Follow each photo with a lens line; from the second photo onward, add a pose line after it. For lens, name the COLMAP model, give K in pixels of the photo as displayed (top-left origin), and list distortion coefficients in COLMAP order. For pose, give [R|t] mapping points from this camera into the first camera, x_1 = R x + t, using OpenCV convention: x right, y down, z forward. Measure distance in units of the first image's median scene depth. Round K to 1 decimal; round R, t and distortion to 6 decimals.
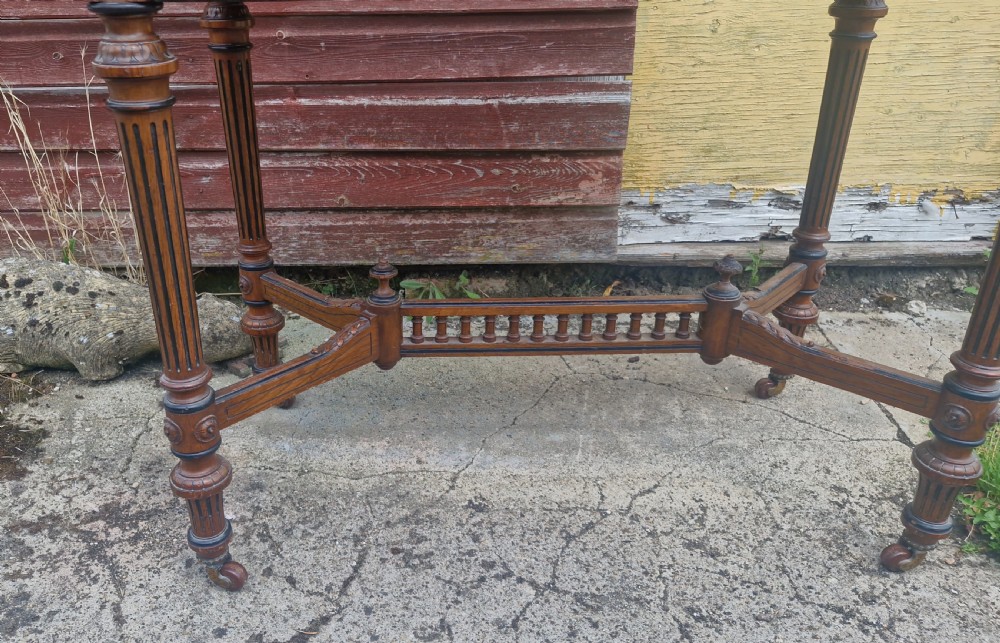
lens RADIAL K [[783.5, 0, 425.4], [0, 783.5, 325.5], [0, 0, 1]] dist [0.087905, -0.125997]
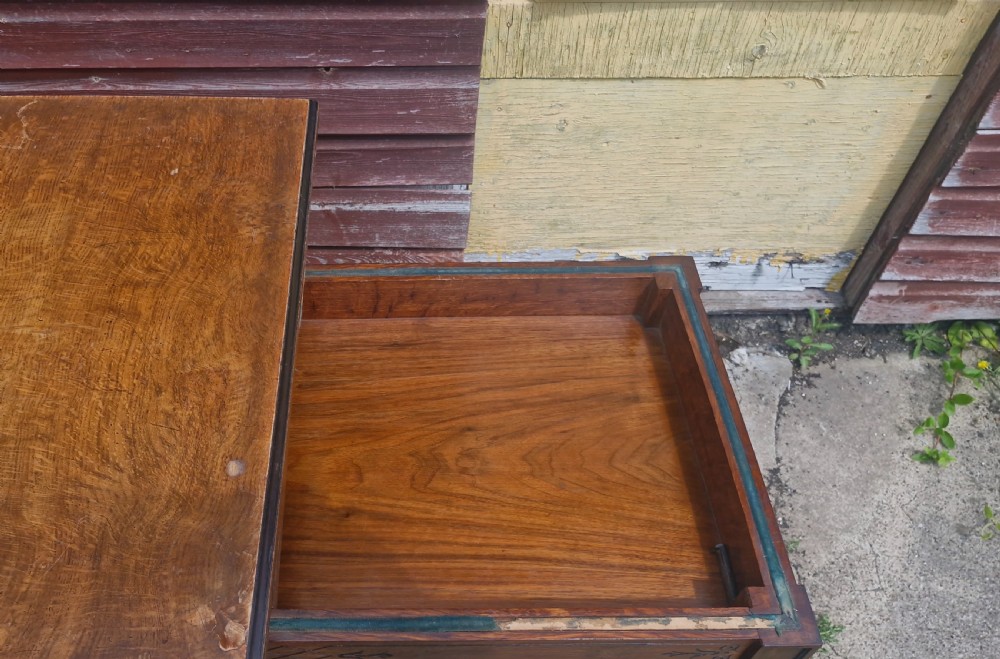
lens RADIAL K [[838.6, 0, 394.5], [0, 838.6, 344.9], [0, 0, 1]] dist [0.069214, -0.091050]
pose [[0.998746, -0.027335, 0.041941, 0.160218], [0.007860, 0.913000, 0.407884, -0.755076], [-0.049442, -0.407043, 0.912070, -0.013331]]
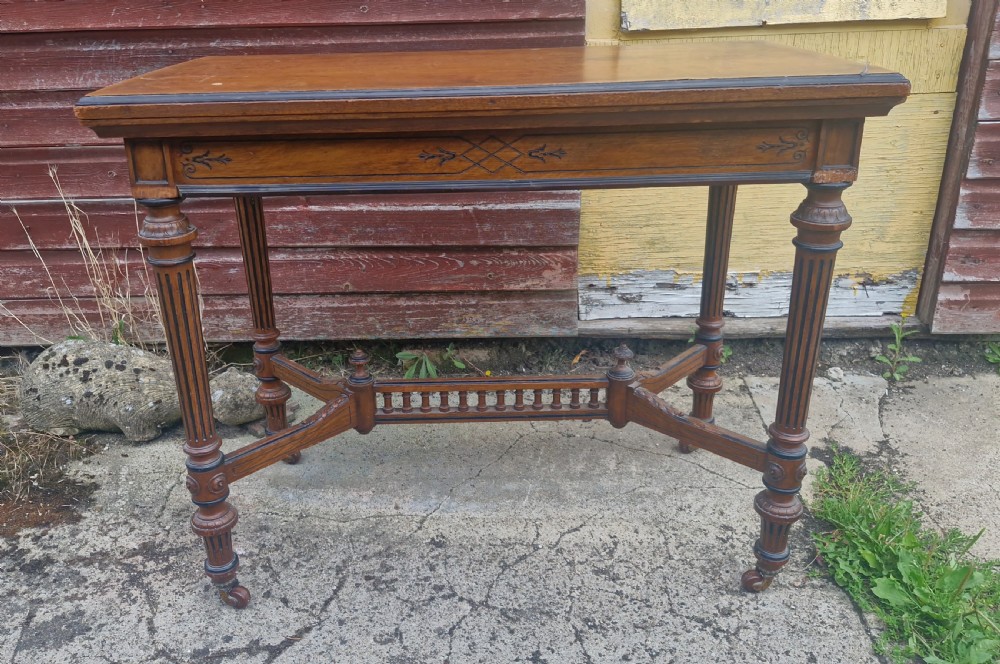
lens RADIAL K [[805.1, 0, 467.6], [0, 805.1, 322.6], [0, 0, 1]] dist [0.091311, -0.128071]
pose [[0.999869, -0.007684, -0.014222, 0.138437], [0.006876, 0.998407, -0.055994, -0.050229], [0.014630, 0.055889, 0.998330, -0.320244]]
